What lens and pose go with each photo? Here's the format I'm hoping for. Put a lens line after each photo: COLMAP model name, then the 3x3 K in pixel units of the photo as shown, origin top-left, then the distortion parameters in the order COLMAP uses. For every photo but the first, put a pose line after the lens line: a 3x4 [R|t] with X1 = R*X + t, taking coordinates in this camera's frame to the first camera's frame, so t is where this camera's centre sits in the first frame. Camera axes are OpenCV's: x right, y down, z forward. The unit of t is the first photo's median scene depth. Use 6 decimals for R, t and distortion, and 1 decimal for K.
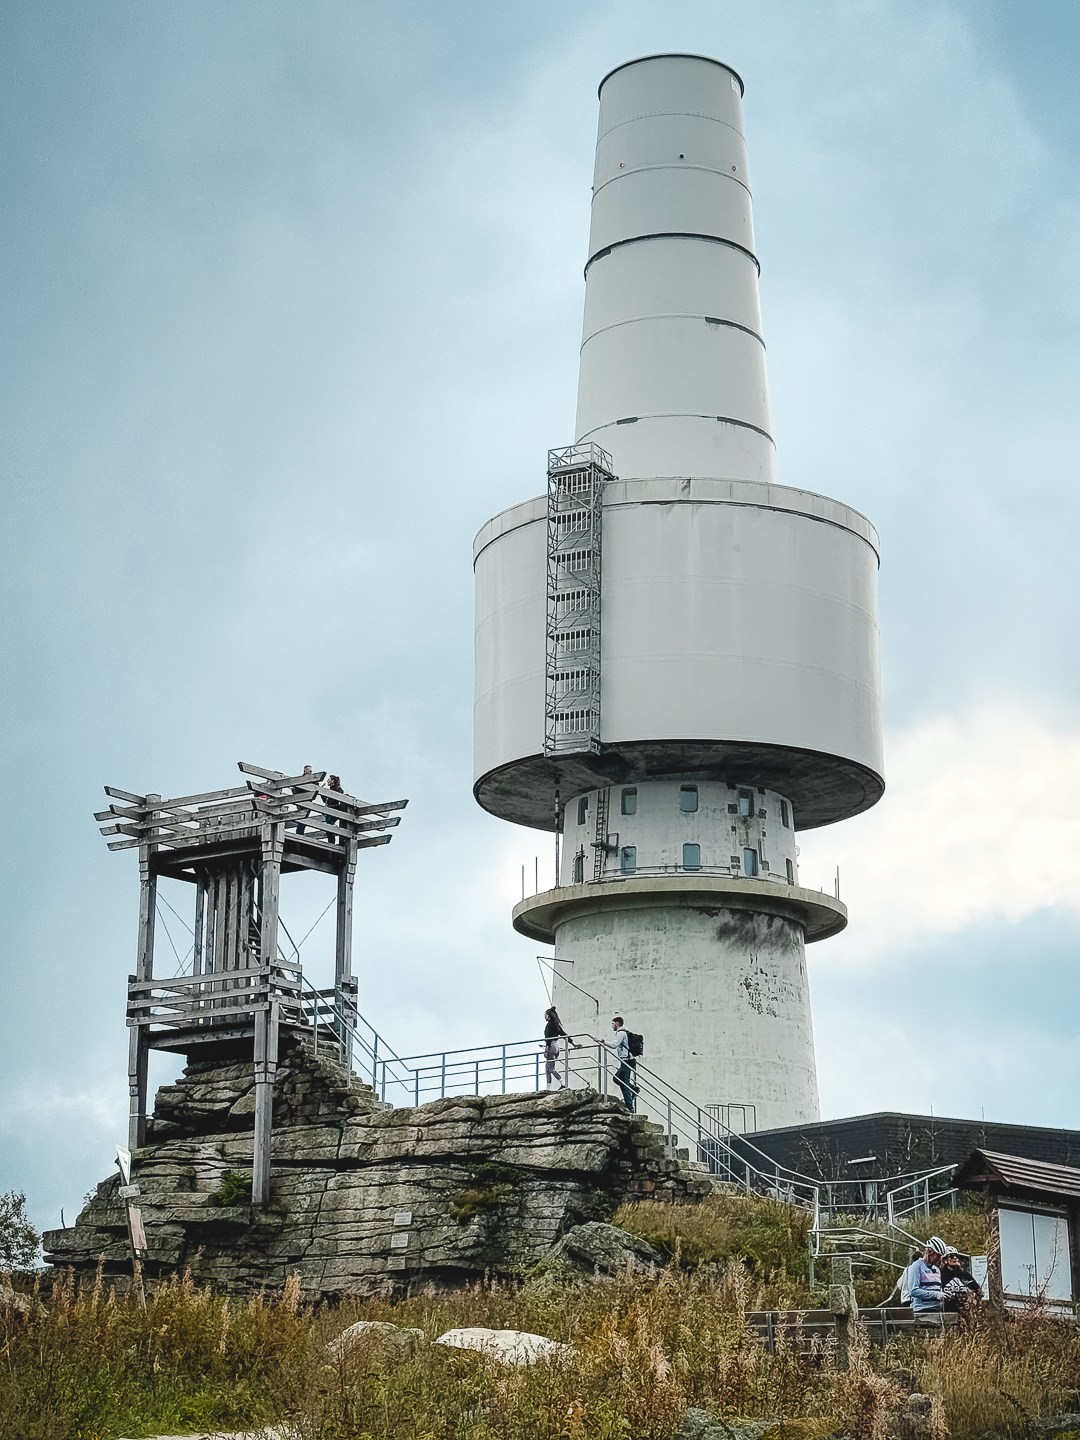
lens RADIAL K [[2636.3, 0, 524.9], [0, 2636.3, 716.7], [0, 0, 1]] dist [0.126553, 0.000000]
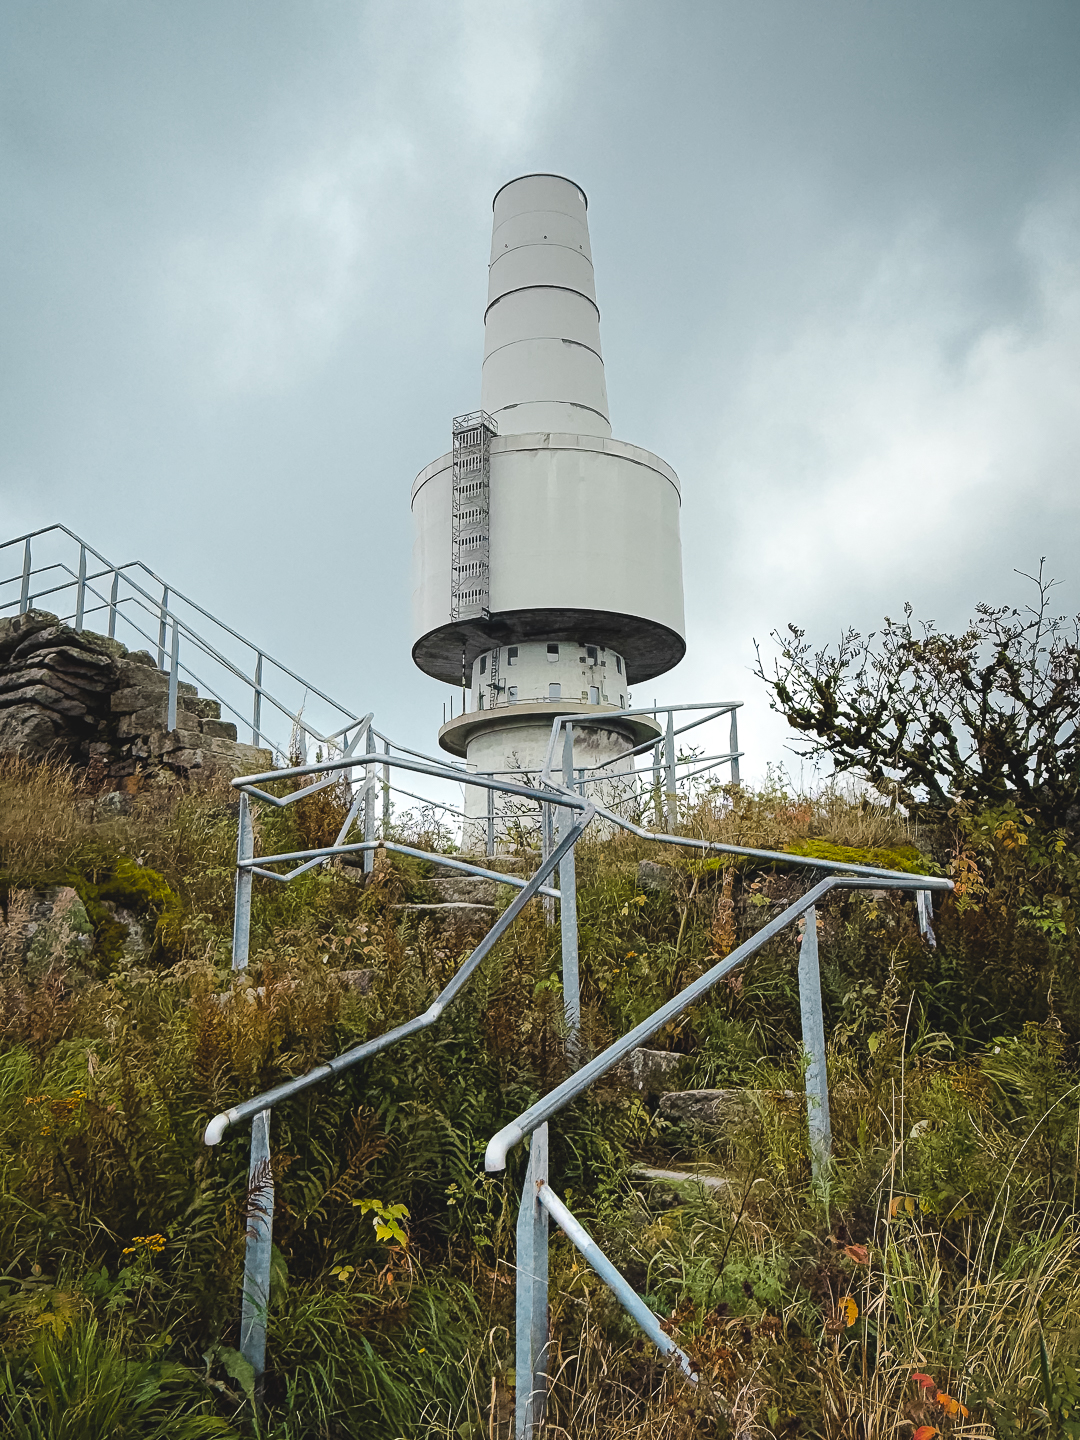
lens RADIAL K [[1294.0, 0, 513.5], [0, 1294.0, 747.6], [0, 0, 1]] dist [0.005315, 0.002509]
pose [[0.999794, -0.019096, -0.006936, 0.045181], [0.019314, 0.999277, 0.032757, 0.060995], [0.006306, -0.032884, 0.999439, 0.281812]]
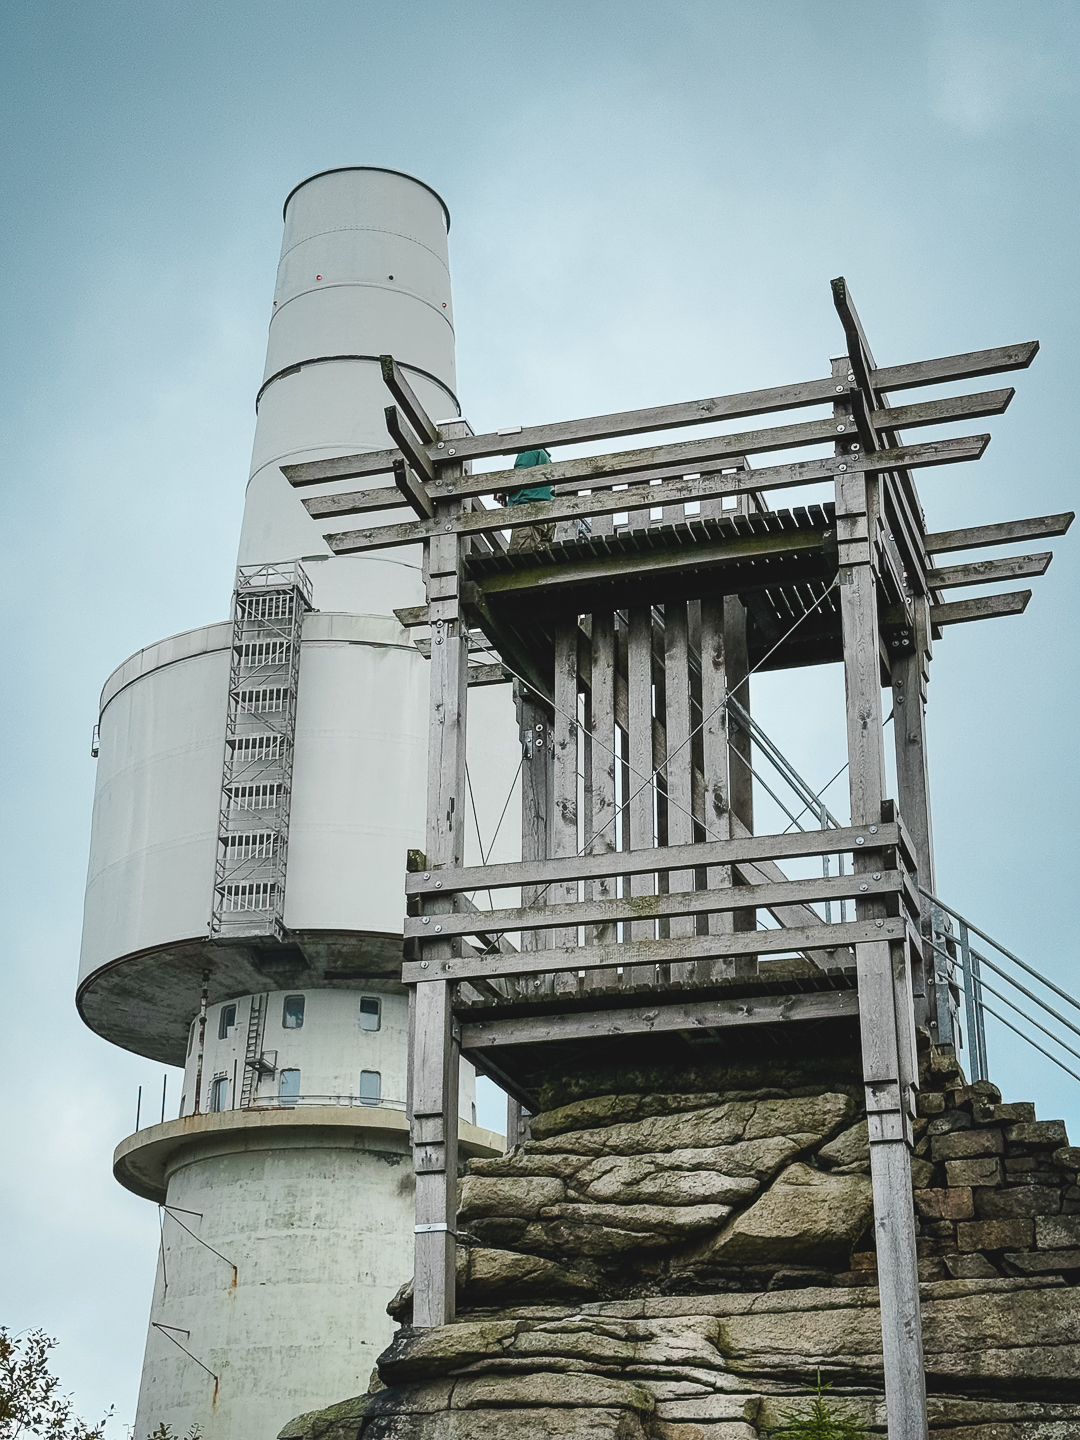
lens RADIAL K [[2413.9, 0, 547.3], [0, 2413.9, 724.8], [0, 0, 1]] dist [0.151804, 0.000000]
pose [[0.956184, 0.121294, 0.266457, -0.094504], [-0.081586, 0.984481, -0.155373, 0.055553], [-0.281168, 0.126826, 0.951241, 0.283305]]
